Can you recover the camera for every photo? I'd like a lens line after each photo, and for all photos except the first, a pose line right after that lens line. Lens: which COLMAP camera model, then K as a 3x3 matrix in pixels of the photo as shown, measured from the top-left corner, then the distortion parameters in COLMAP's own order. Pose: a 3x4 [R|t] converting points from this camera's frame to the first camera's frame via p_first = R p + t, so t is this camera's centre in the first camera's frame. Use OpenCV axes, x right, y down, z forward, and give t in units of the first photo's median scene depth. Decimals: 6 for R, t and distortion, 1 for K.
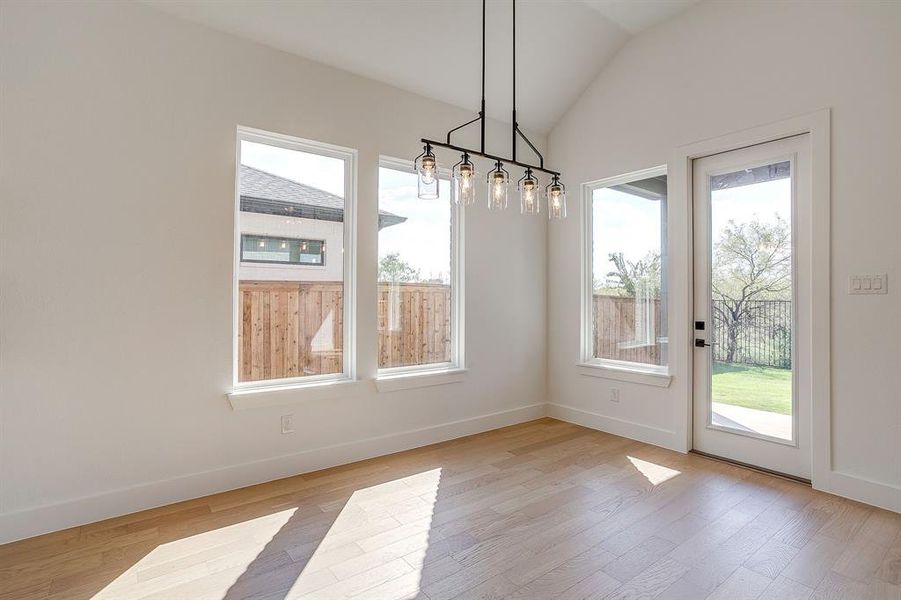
lens RADIAL K [[441.4, 0, 441.0], [0, 441.4, 292.8], [0, 0, 1]] dist [-0.066403, 0.037155]
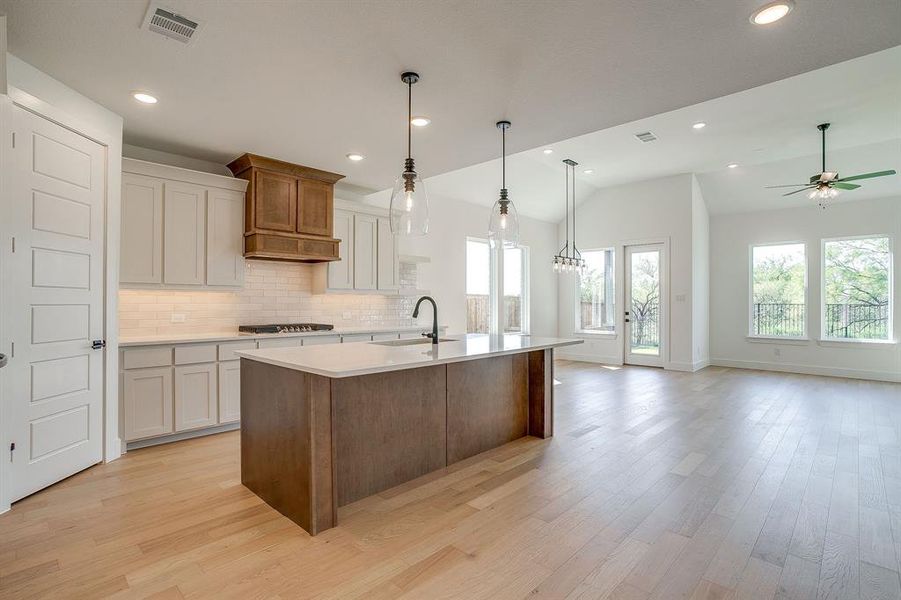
lens RADIAL K [[440.0, 0, 444.4], [0, 440.0, 300.5], [0, 0, 1]] dist [-0.059066, 0.037693]
pose [[0.985870, -0.001482, 0.167507, -0.855514], [-0.000022, 0.999960, 0.008978, -0.021593], [-0.167514, -0.008855, 0.985830, -1.293195]]
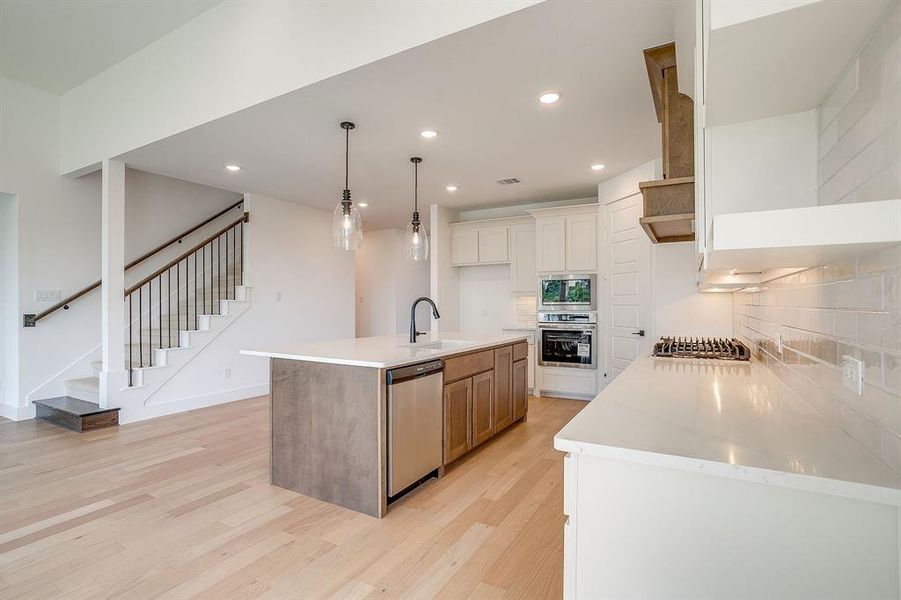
lens RADIAL K [[440.0, 0, 444.4], [0, 440.0, 300.5], [0, 0, 1]] dist [-0.059066, 0.037693]
pose [[-0.917199, -0.006497, -0.398377, -0.342834], [0.002462, 0.999756, -0.021972, 0.008872], [0.398422, -0.021133, -0.916959, 0.724314]]
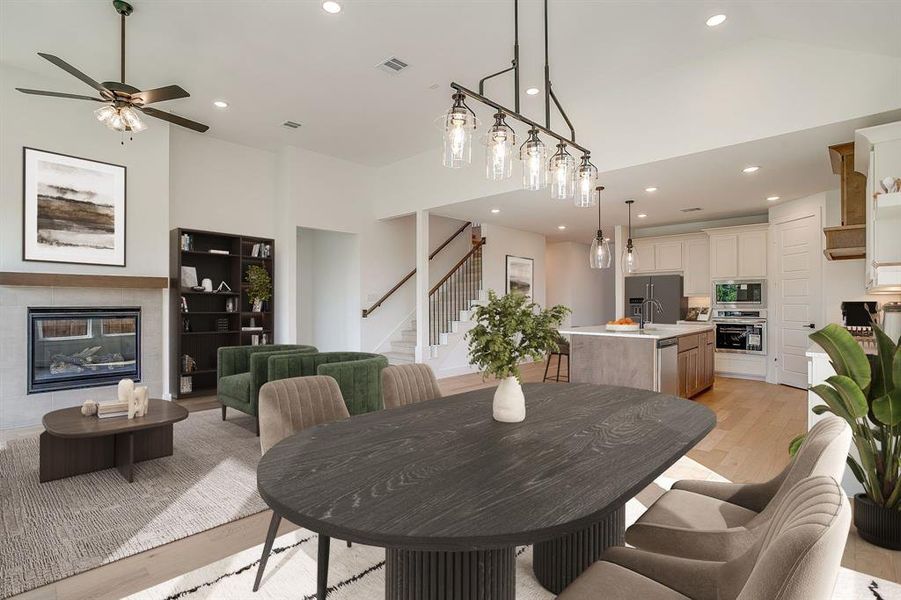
lens RADIAL K [[440.0, 0, 444.4], [0, 440.0, 300.5], [0, 0, 1]] dist [-0.059066, 0.037693]
pose [[-0.985829, -0.004957, -0.167677, 0.284165], [-0.001664, 0.999803, -0.019776, 0.017185], [0.167742, -0.019217, -0.985644, 1.169482]]
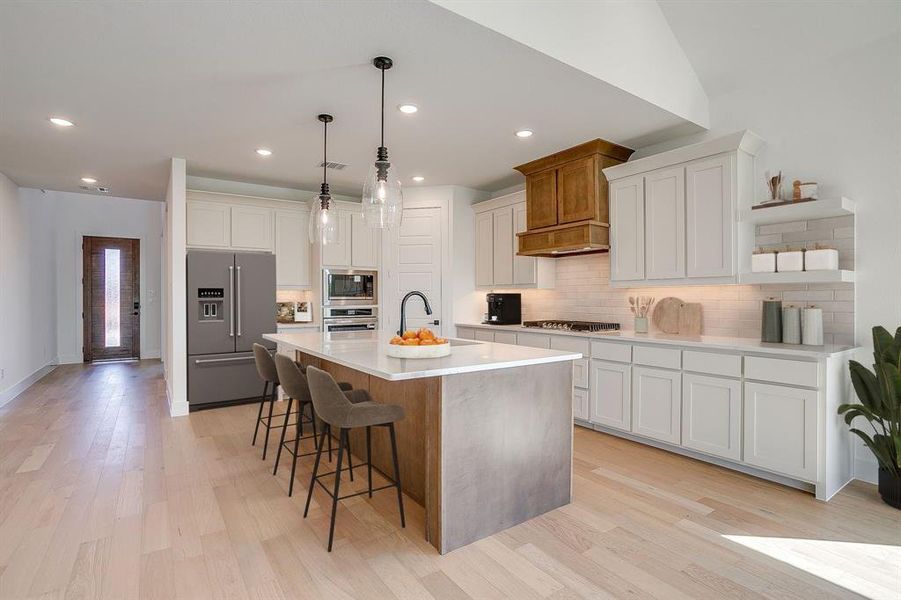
lens RADIAL K [[440.0, 0, 444.4], [0, 440.0, 300.5], [0, 0, 1]] dist [-0.059066, 0.037693]
pose [[-0.037229, 0.000899, -0.999306, 0.226553], [0.013973, 0.999902, 0.000379, -0.002079], [0.999209, -0.013950, -0.037238, -0.165336]]
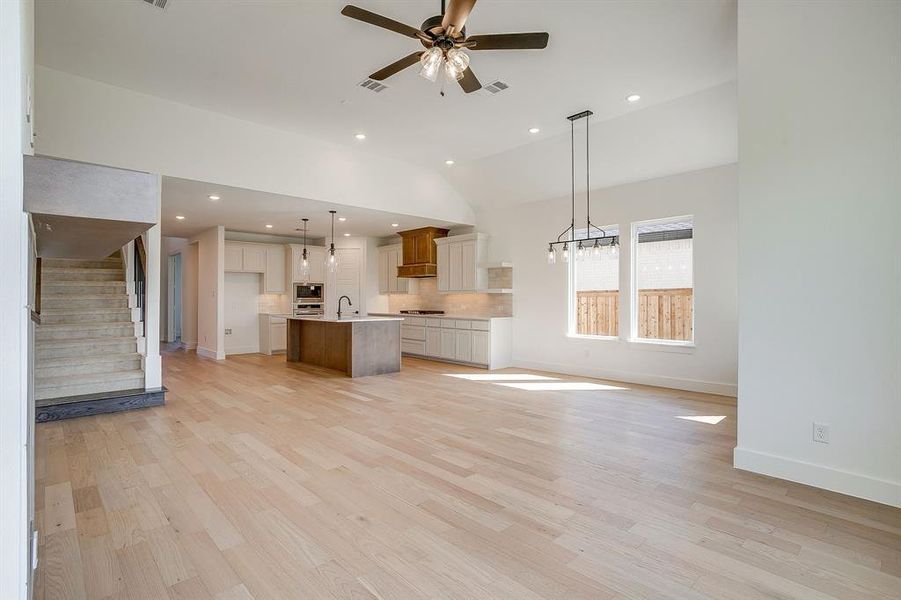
lens RADIAL K [[440.0, 0, 444.4], [0, 440.0, 300.5], [0, 0, 1]] dist [-0.059066, 0.037693]
pose [[0.114481, -0.003489, -0.993419, 1.608934], [0.010894, 0.999938, -0.002256, 0.013458], [0.993366, -0.010564, 0.114512, -0.009034]]
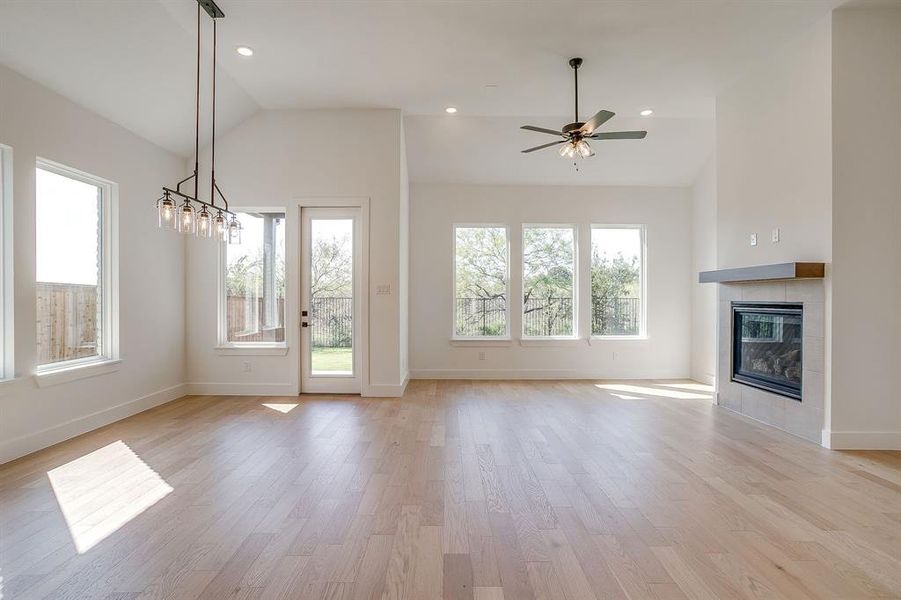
lens RADIAL K [[440.0, 0, 444.4], [0, 440.0, 300.5], [0, 0, 1]] dist [-0.059066, 0.037693]
pose [[0.596730, -0.008697, 0.802395, -0.376917], [-0.009734, 0.999789, 0.018076, -0.006159], [-0.802383, -0.018597, 0.596520, -0.360063]]
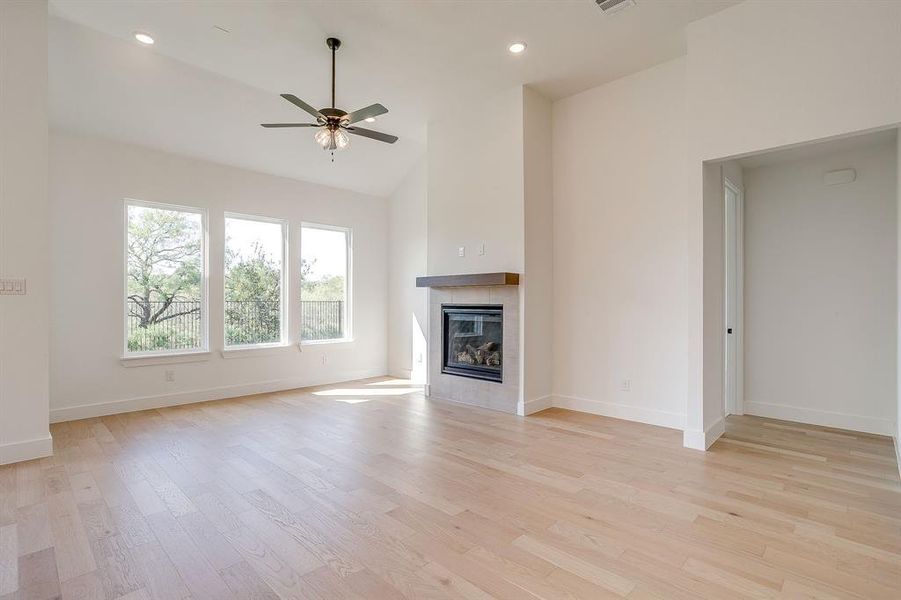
lens RADIAL K [[440.0, 0, 444.4], [0, 440.0, 300.5], [0, 0, 1]] dist [-0.059066, 0.037693]
pose [[-0.155894, -0.002388, 0.987771, -0.319667], [-0.015978, 0.999872, -0.000104, 0.000855], [-0.987644, -0.015799, -0.155913, -0.032759]]
